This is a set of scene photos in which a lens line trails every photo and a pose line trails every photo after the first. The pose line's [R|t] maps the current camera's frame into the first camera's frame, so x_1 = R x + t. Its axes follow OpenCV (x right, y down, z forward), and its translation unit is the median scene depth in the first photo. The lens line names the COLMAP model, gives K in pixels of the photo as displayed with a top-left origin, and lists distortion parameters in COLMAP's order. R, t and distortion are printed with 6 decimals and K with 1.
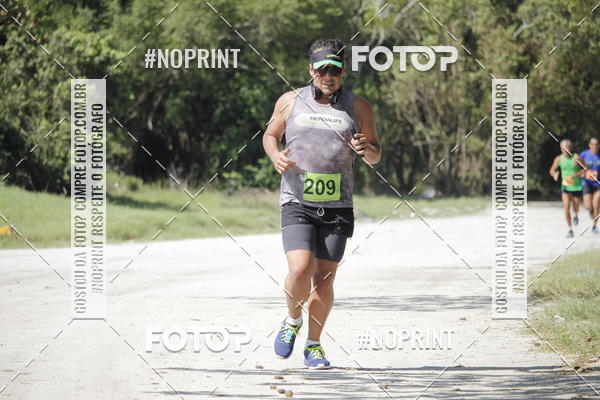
lens RADIAL K [[3946.0, 0, 300.0], [0, 3946.0, 200.0], [0, 0, 1]] dist [1.923231, -13.981872]
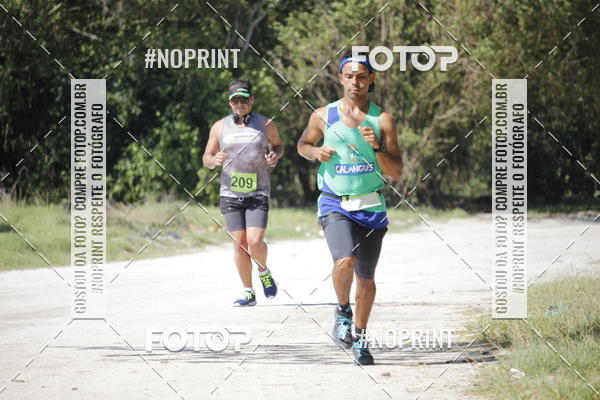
lens RADIAL K [[3259.7, 0, 300.0], [0, 3259.7, 200.0], [0, 0, 1]] dist [0.063119, -12.331991]
pose [[0.999463, -0.011365, -0.030735, 0.043572], [0.011232, 0.999927, -0.004490, 0.000356], [0.030783, 0.004142, 0.999517, 0.397217]]
